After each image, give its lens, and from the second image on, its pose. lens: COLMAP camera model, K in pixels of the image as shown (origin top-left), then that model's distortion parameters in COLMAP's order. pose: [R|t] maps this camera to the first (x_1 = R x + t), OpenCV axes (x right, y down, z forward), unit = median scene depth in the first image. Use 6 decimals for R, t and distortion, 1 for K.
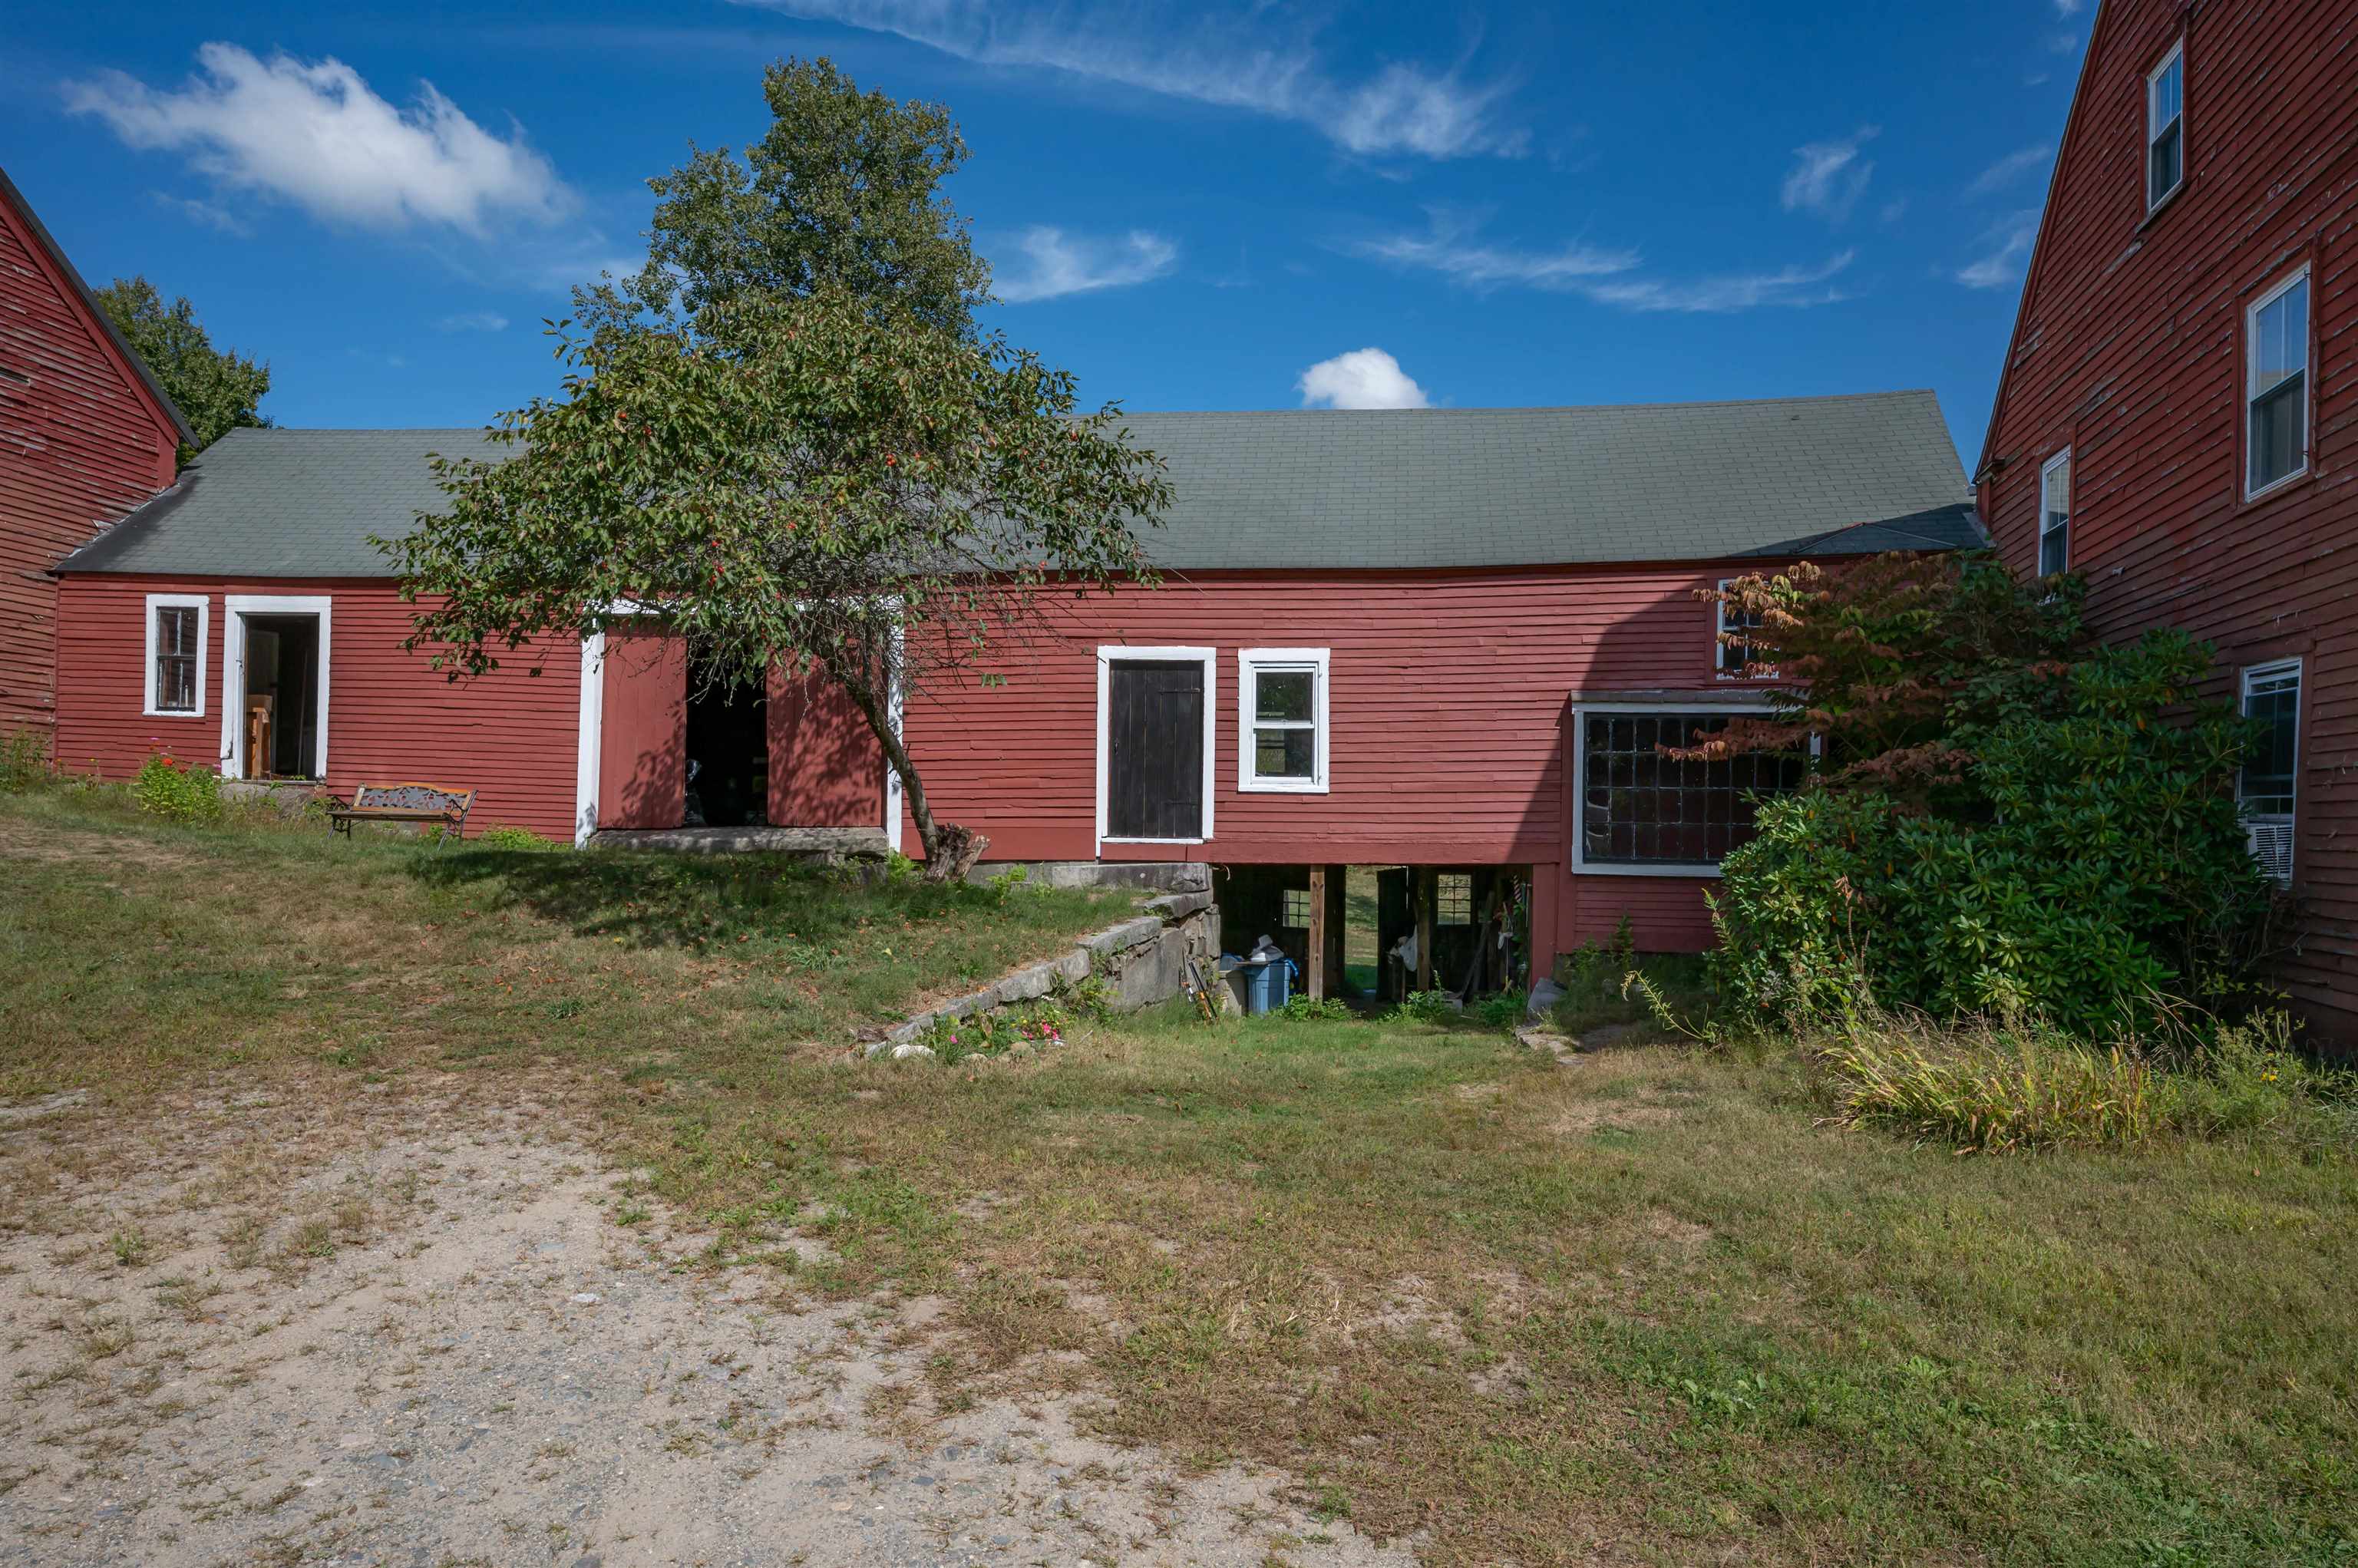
lens RADIAL K [[1434.5, 0, 1179.0], [0, 1434.5, 784.0], [0, 0, 1]] dist [-0.003602, 0.000949]
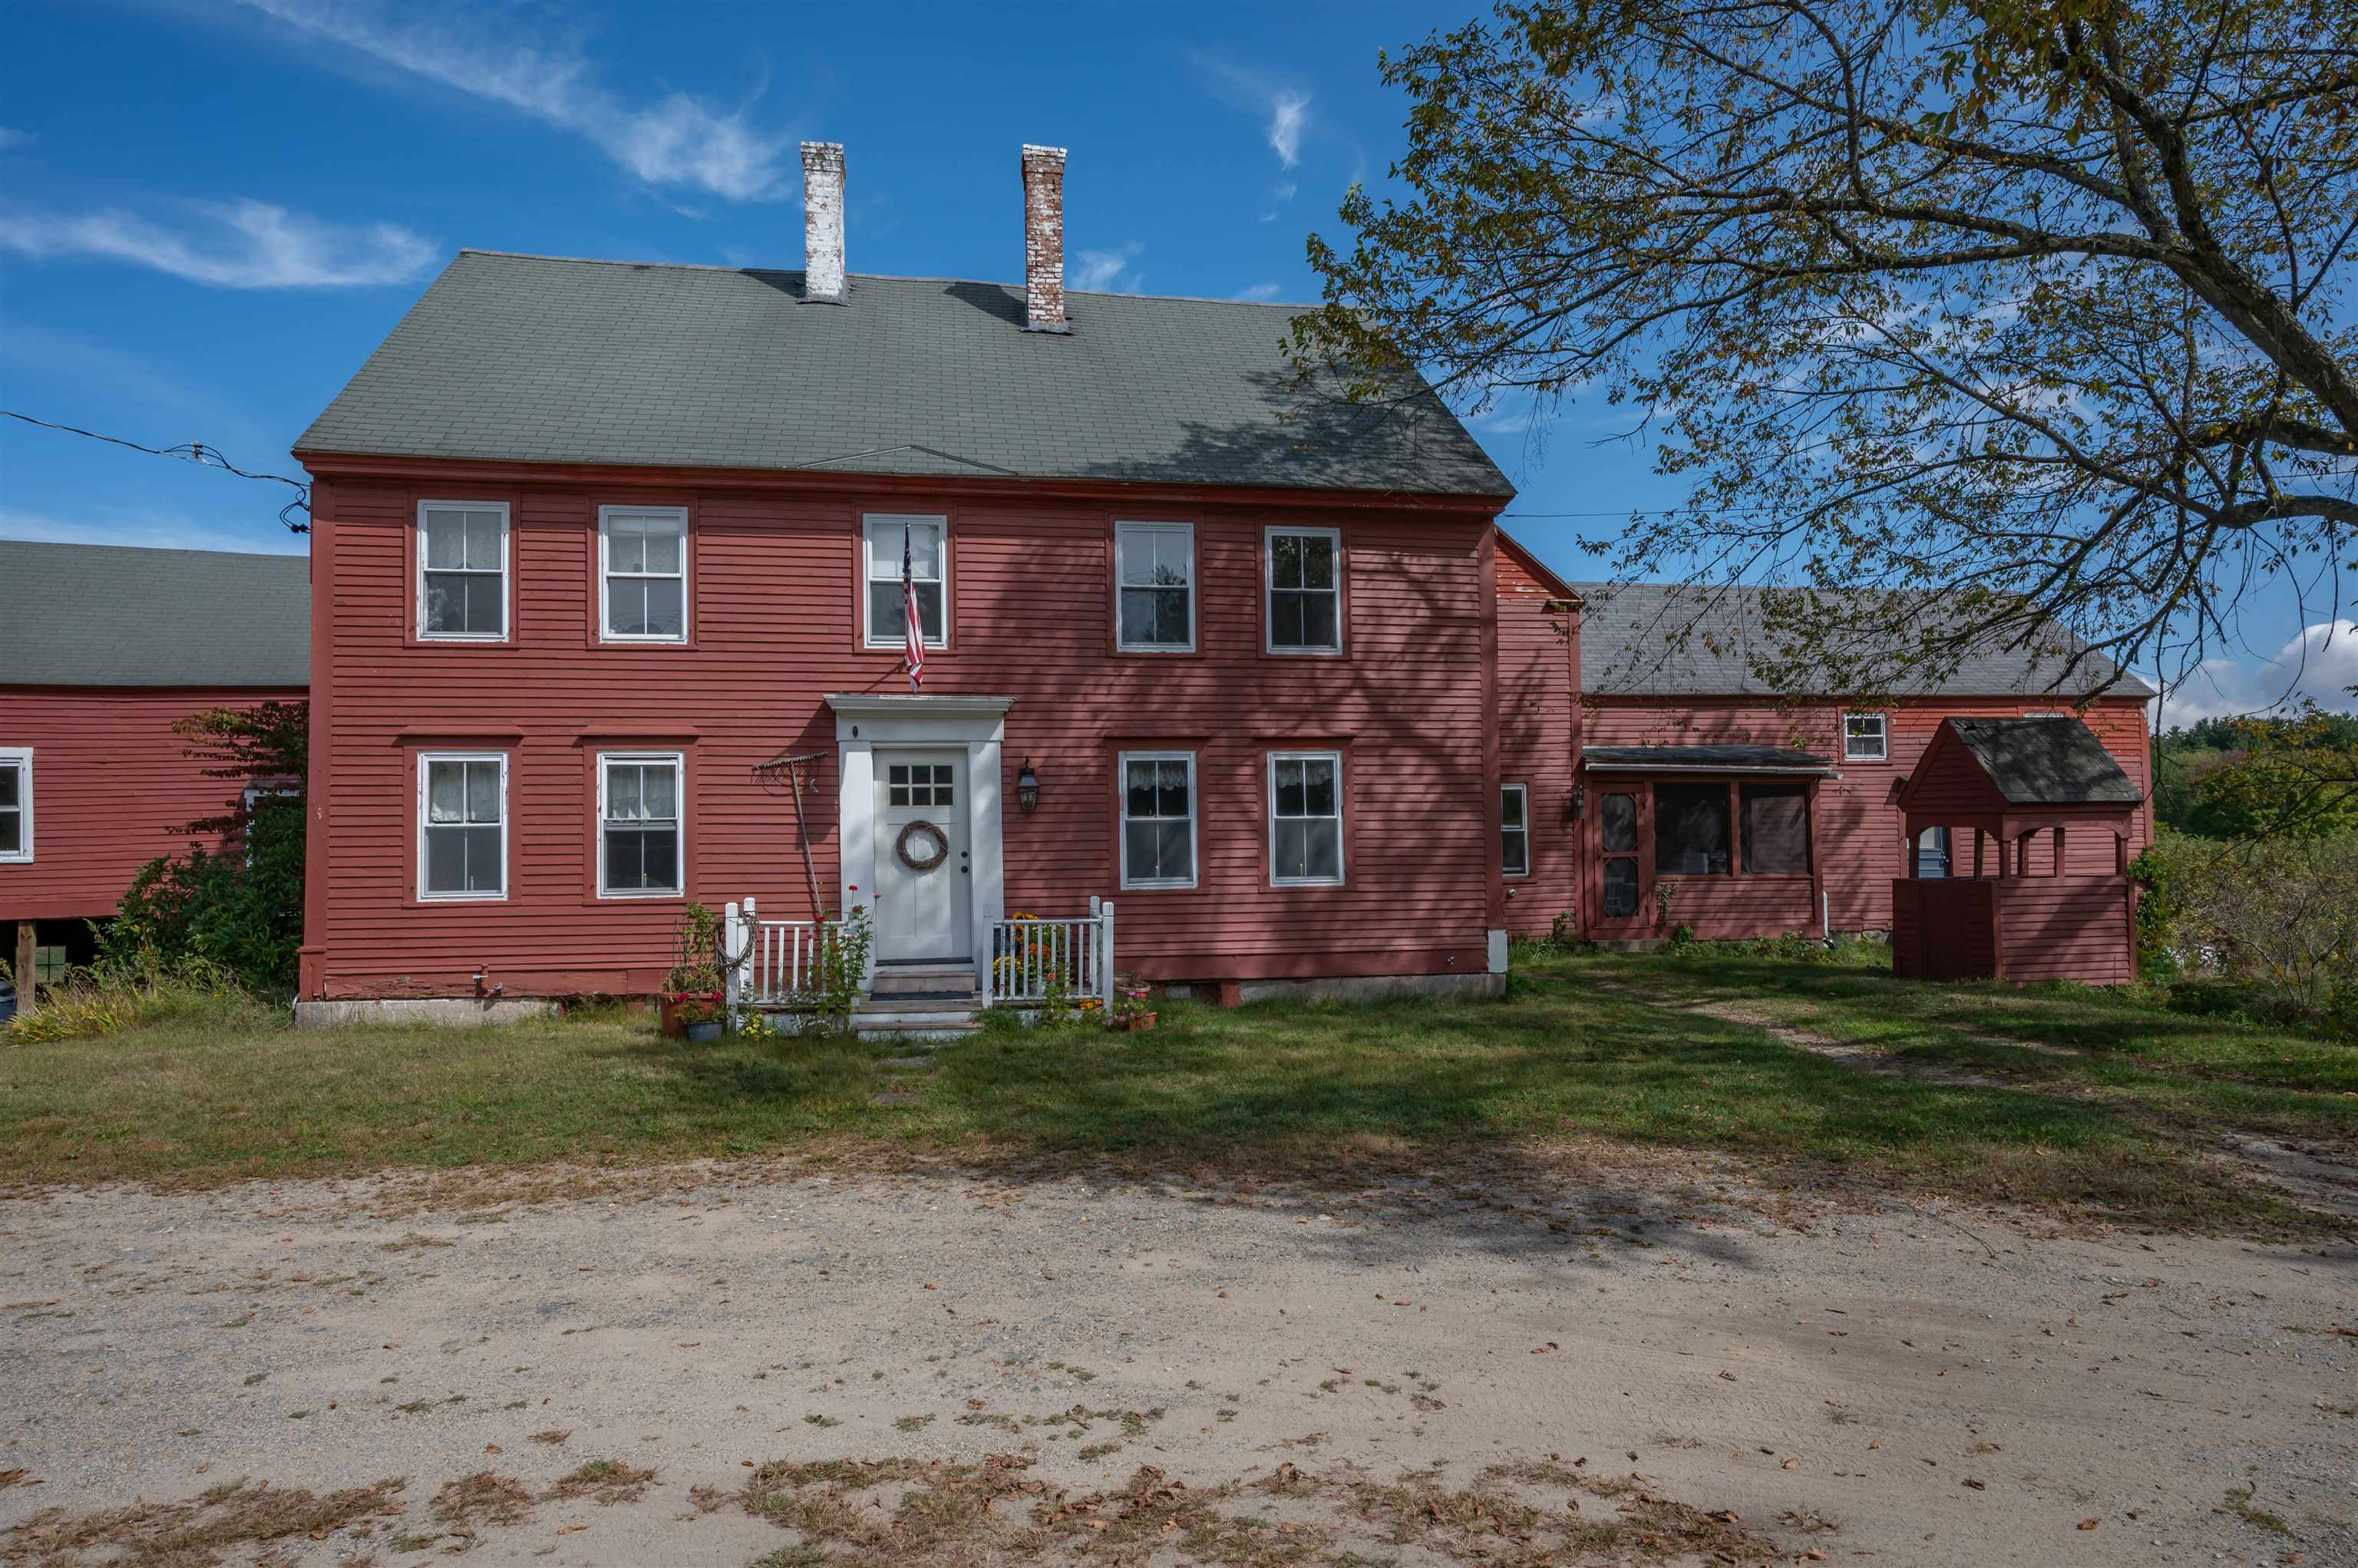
lens RADIAL K [[1475.5, 0, 1177.8], [0, 1475.5, 806.1], [0, 0, 1]] dist [0.002149, 0.000189]
pose [[0.901336, -0.015635, 0.432838, 0.645288], [0.026495, 0.999467, -0.019069, 0.011787], [-0.432309, 0.028656, 0.901270, -0.864974]]
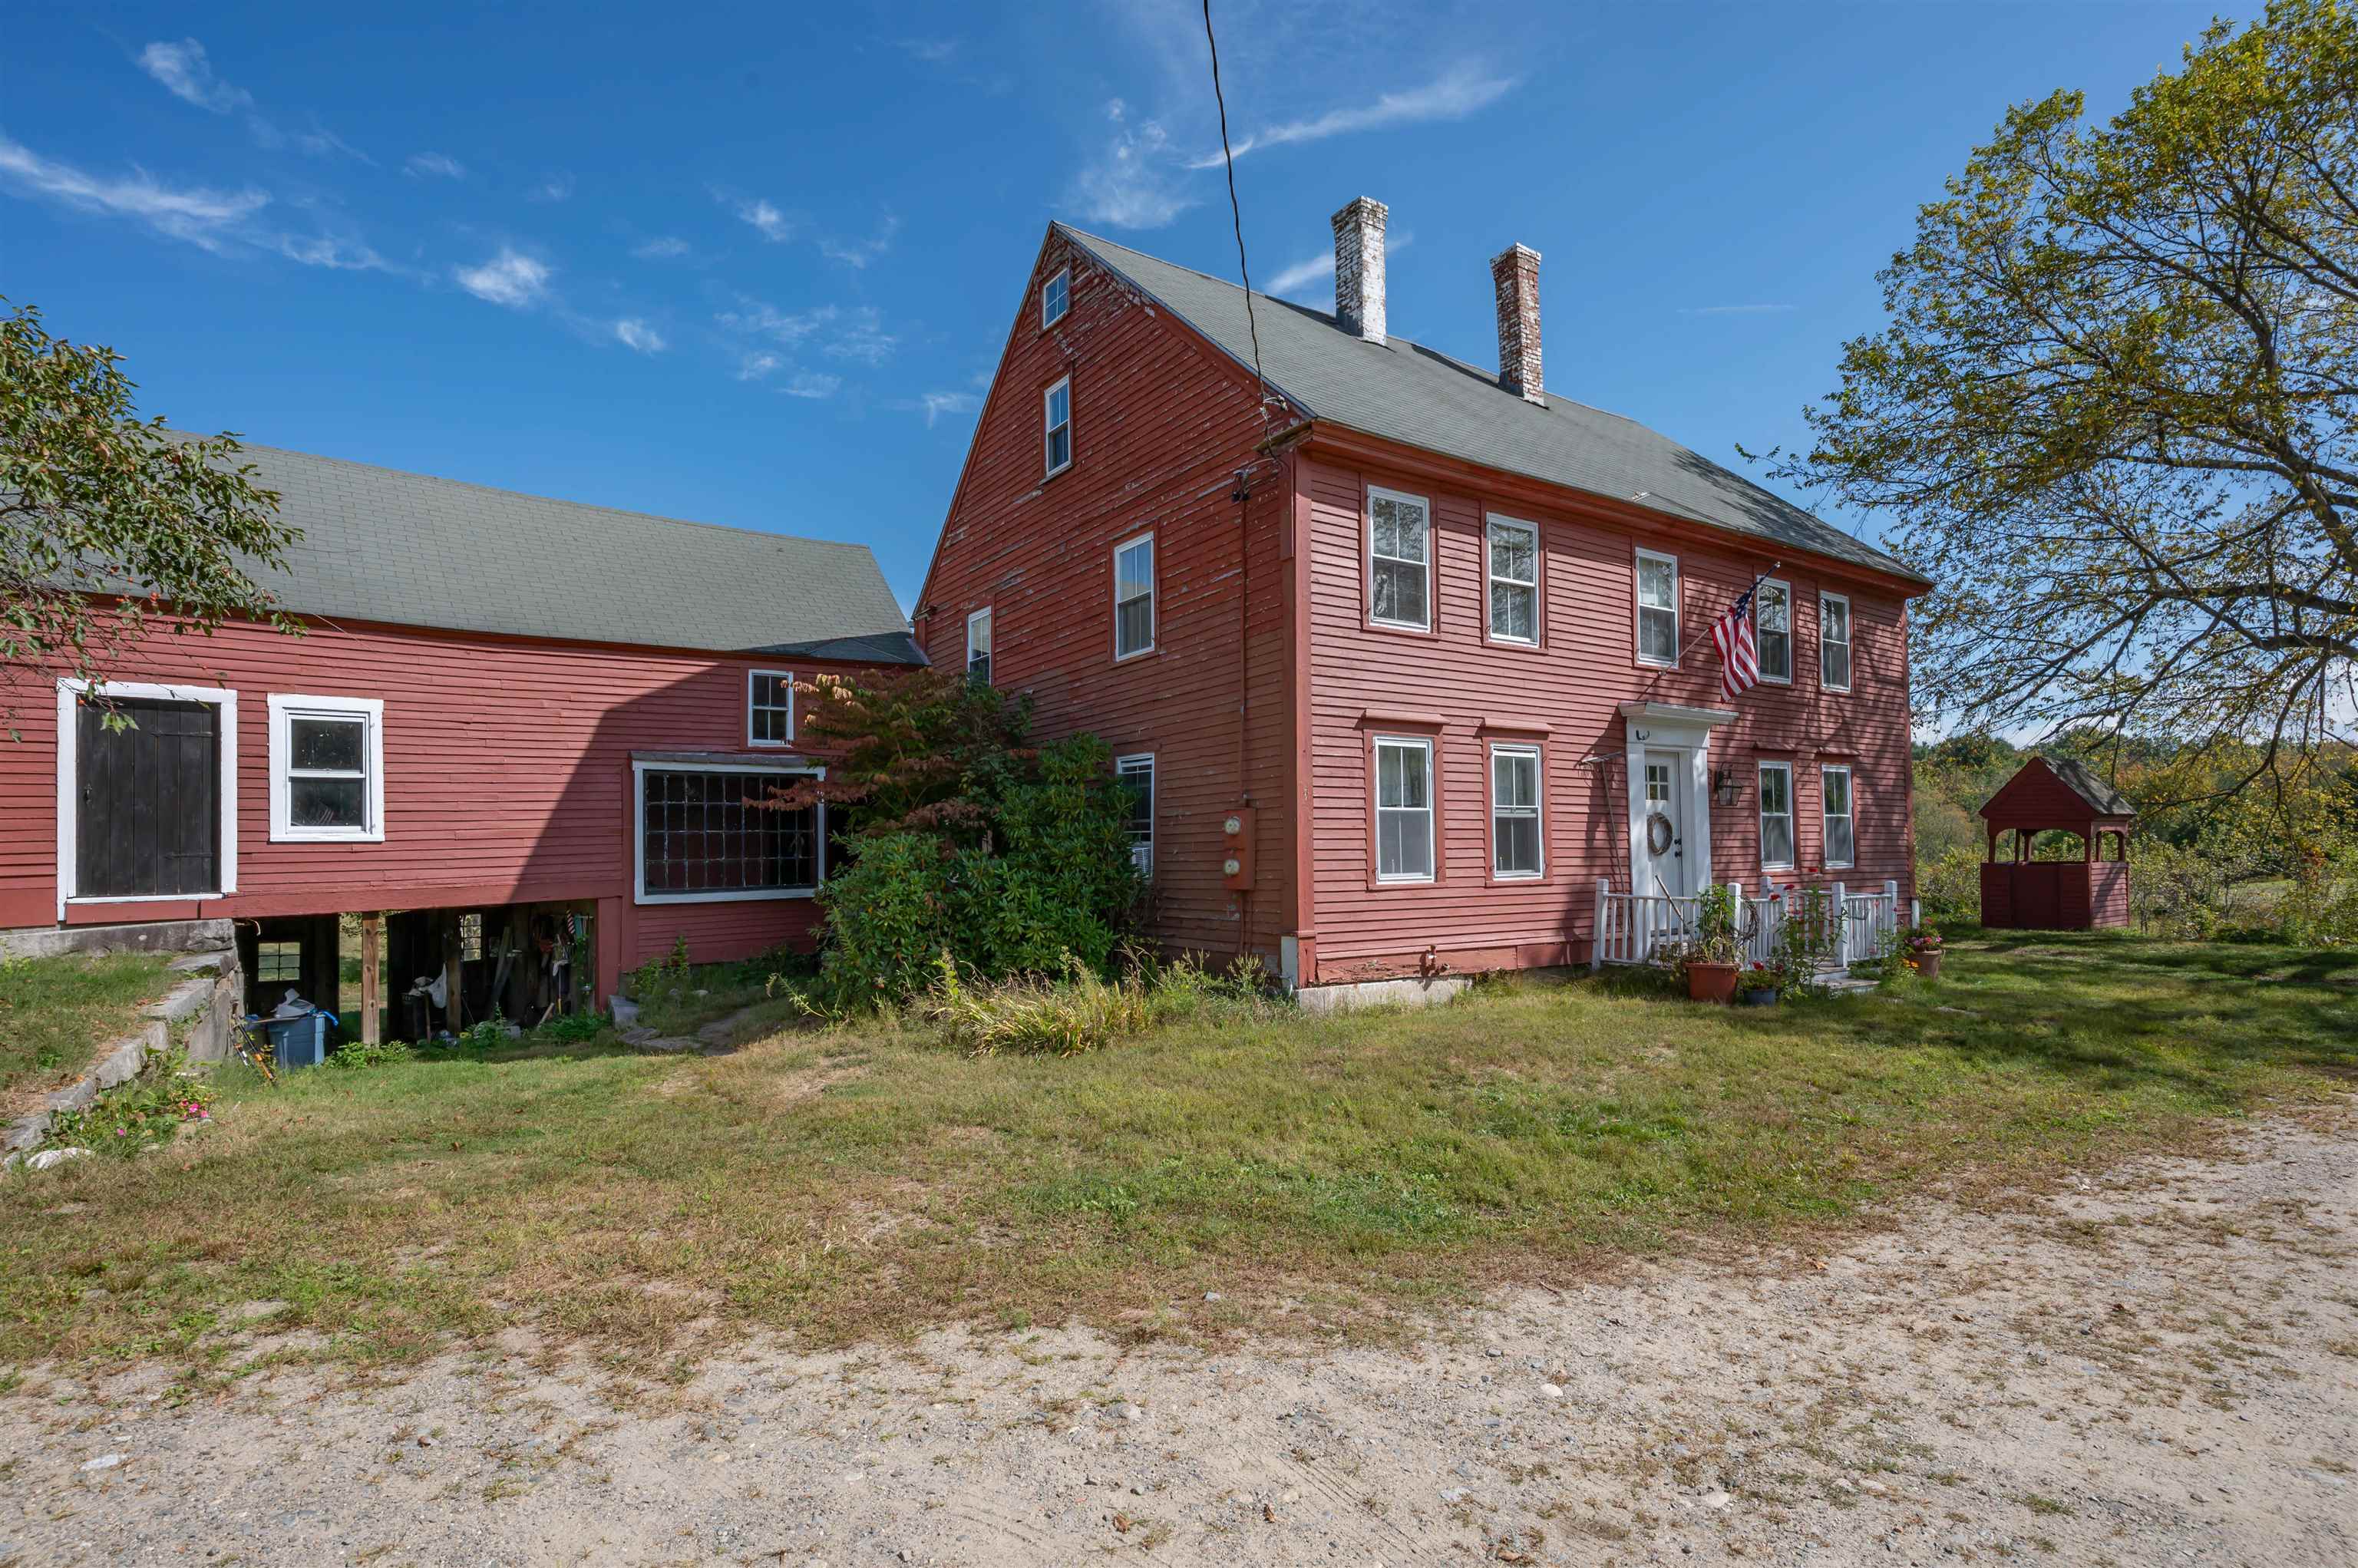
lens RADIAL K [[1198.9, 0, 1179.2], [0, 1198.9, 802.7], [0, 0, 1]] dist [0.000746, 0.001106]
pose [[0.629708, 0.002781, 0.776827, -0.292126], [0.010323, 0.999875, -0.011947, -0.007466], [-0.776764, 0.015543, 0.629600, 0.029532]]
